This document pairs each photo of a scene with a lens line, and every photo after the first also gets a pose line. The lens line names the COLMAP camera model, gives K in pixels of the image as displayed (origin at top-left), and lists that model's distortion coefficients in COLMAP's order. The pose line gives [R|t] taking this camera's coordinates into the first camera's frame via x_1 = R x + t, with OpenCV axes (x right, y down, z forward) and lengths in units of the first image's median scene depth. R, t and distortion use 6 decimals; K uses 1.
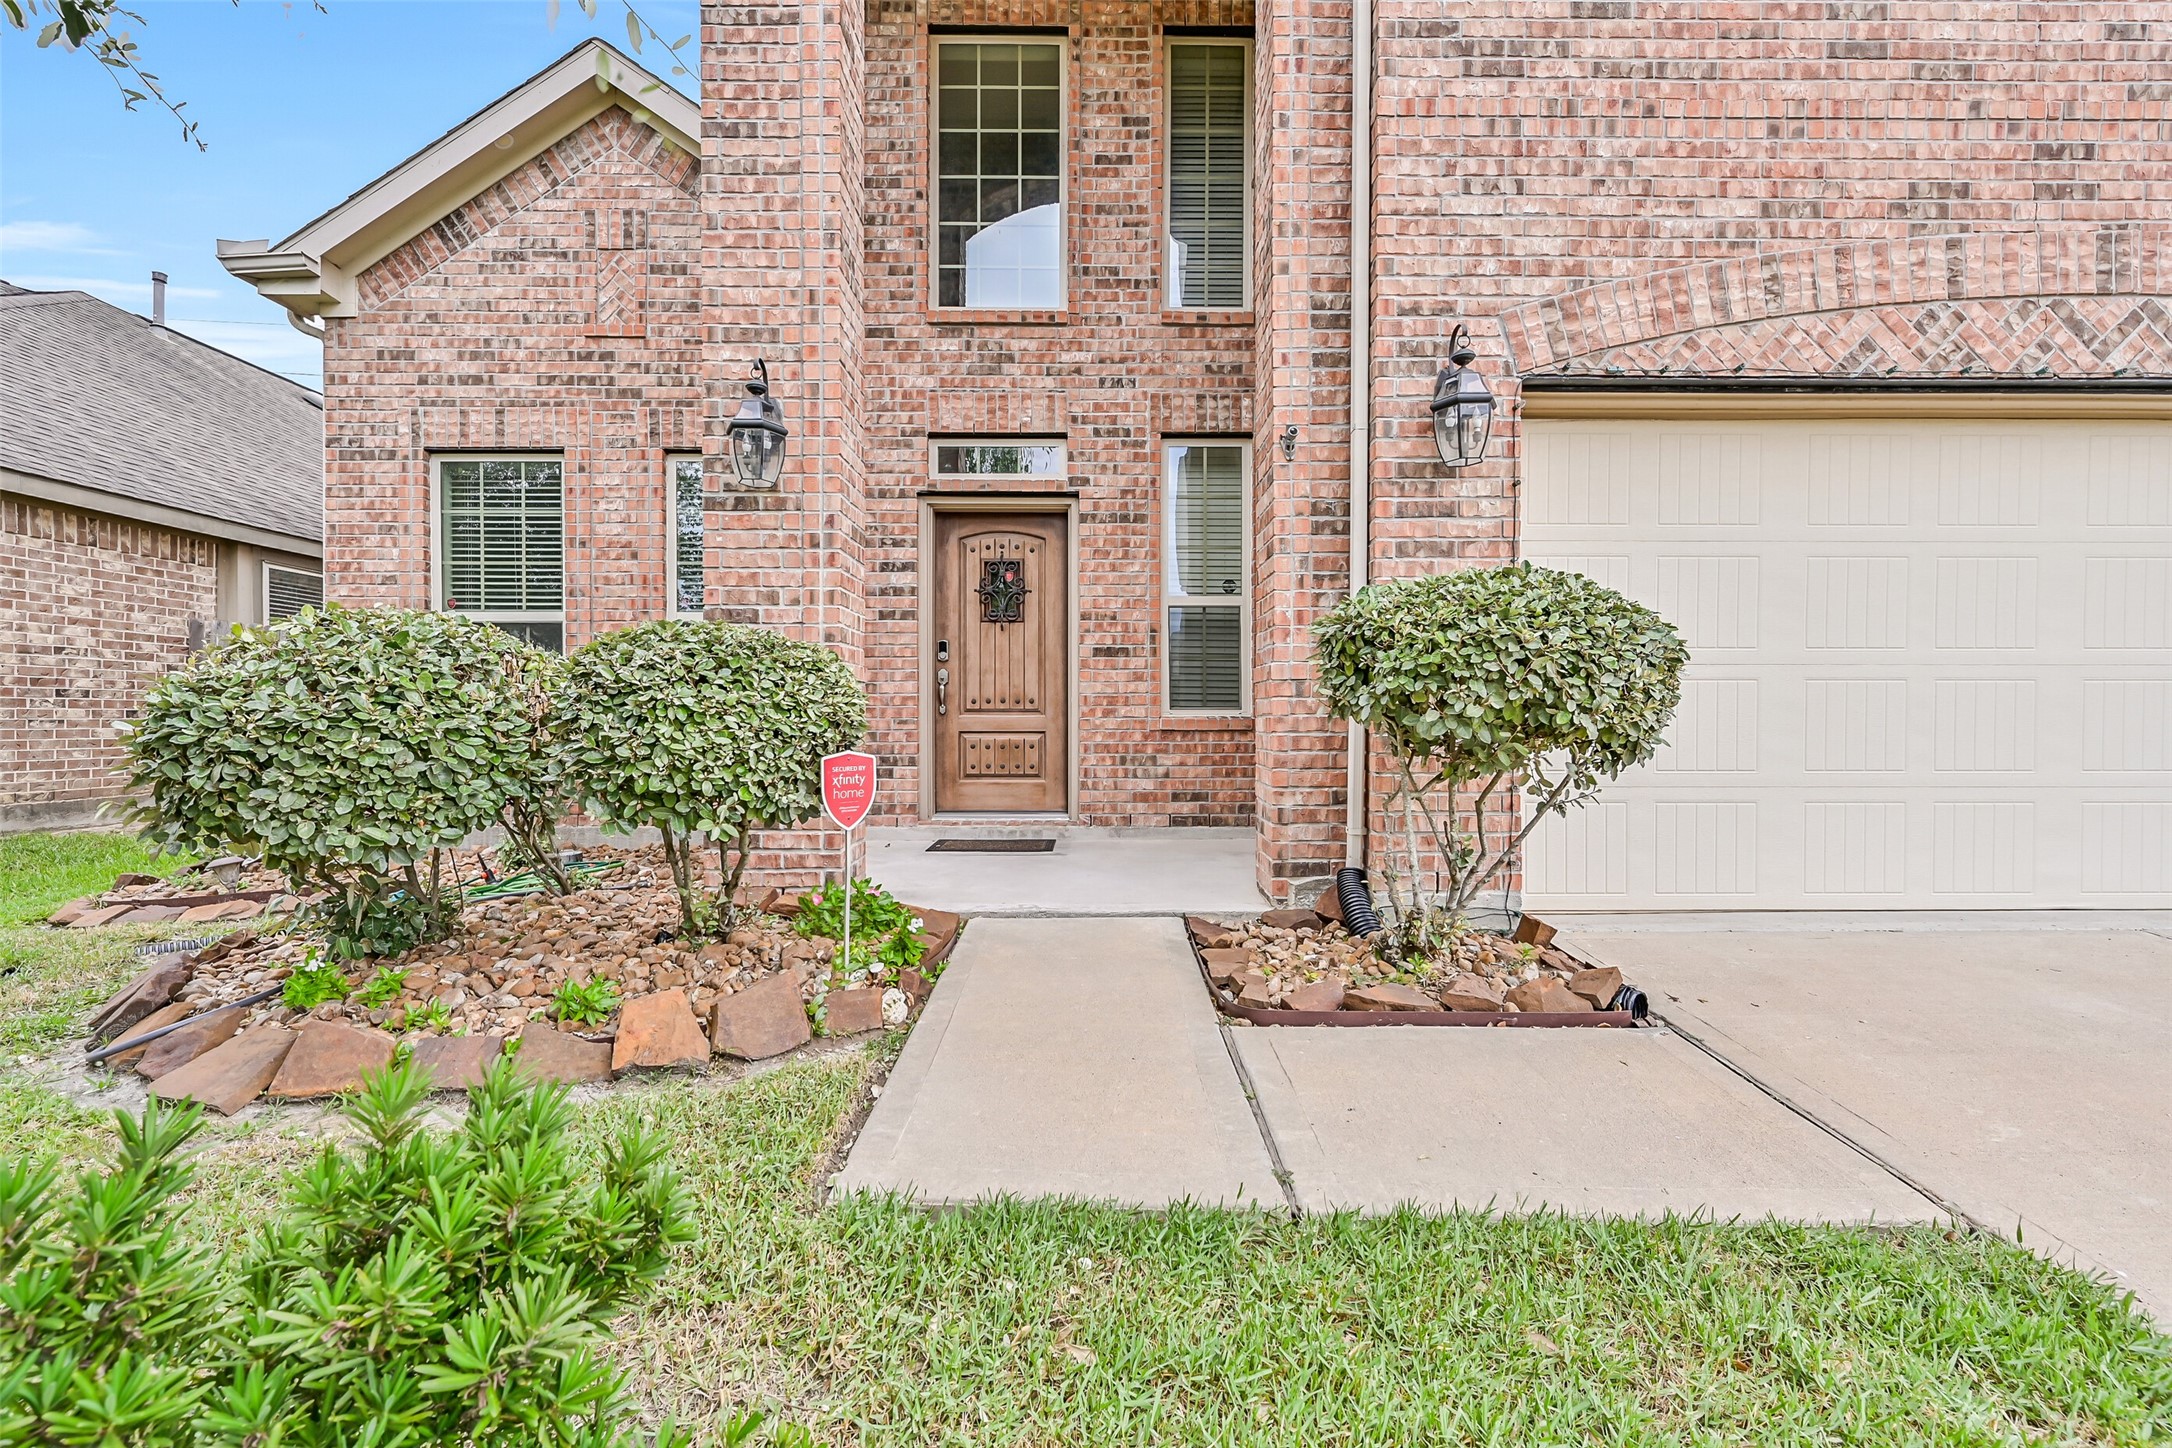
lens RADIAL K [[898.6, 0, 1086.0], [0, 898.6, 724.0], [0, 0, 1]] dist [-0.010975, 0.000268]
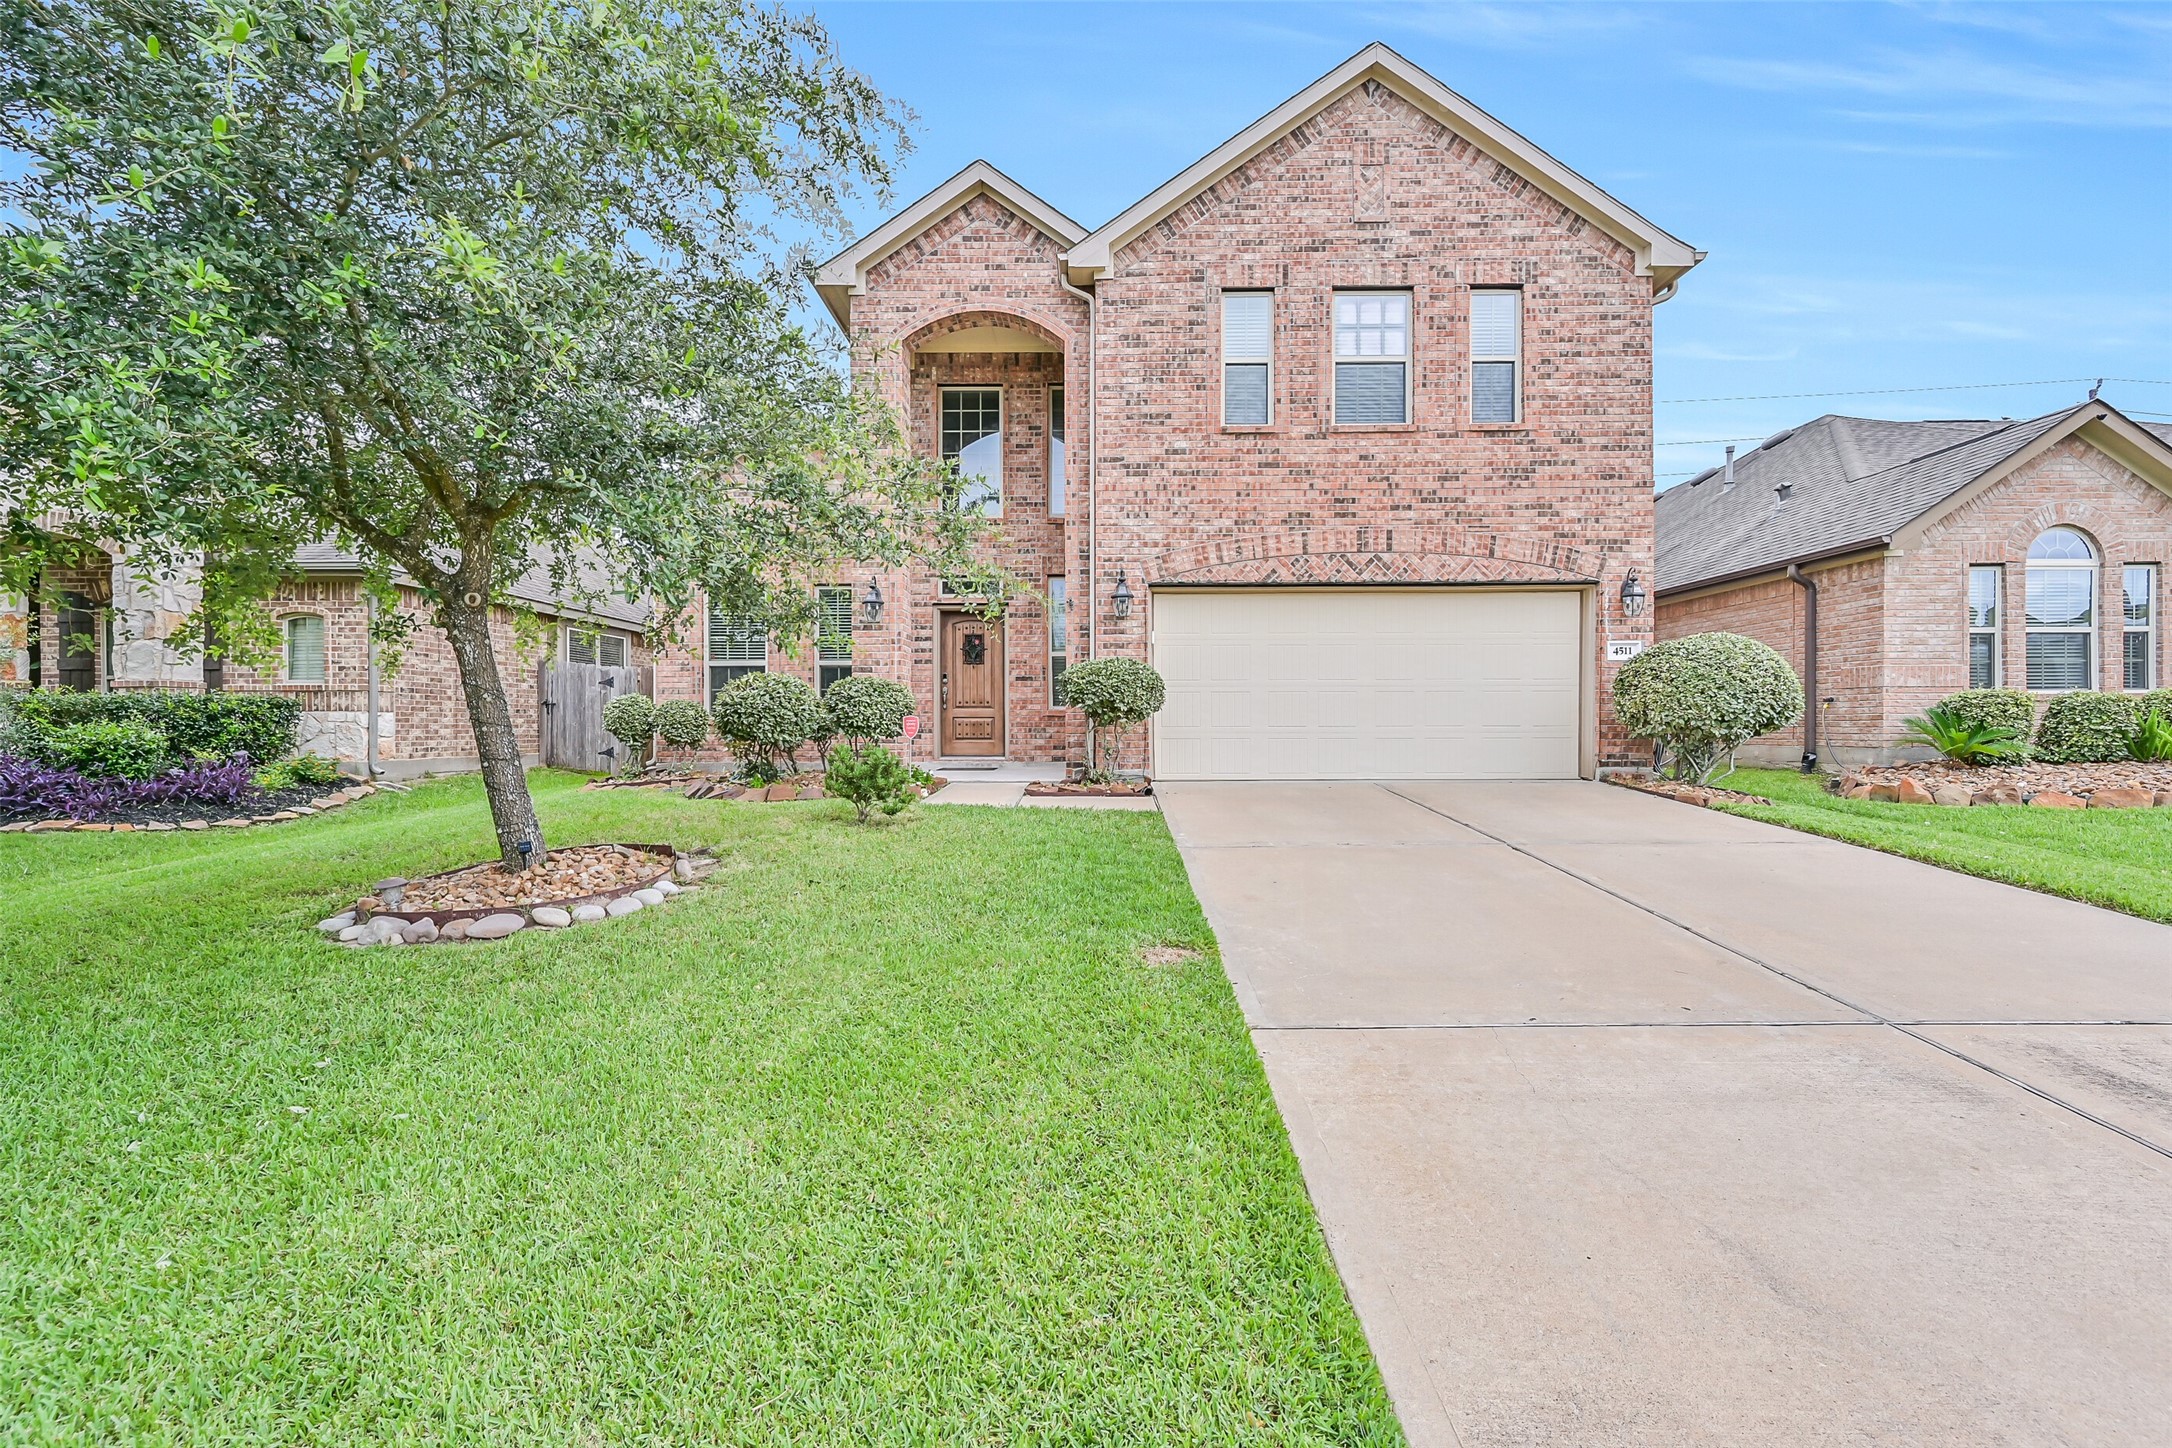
lens RADIAL K [[898.6, 0, 1086.0], [0, 898.6, 724.0], [0, 0, 1]] dist [-0.010975, 0.000268]
pose [[0.999771, -0.002089, -0.021299, 0.351193], [0.001929, 0.999969, -0.007571, 0.067992], [0.021314, 0.007528, 0.999744, -1.777903]]
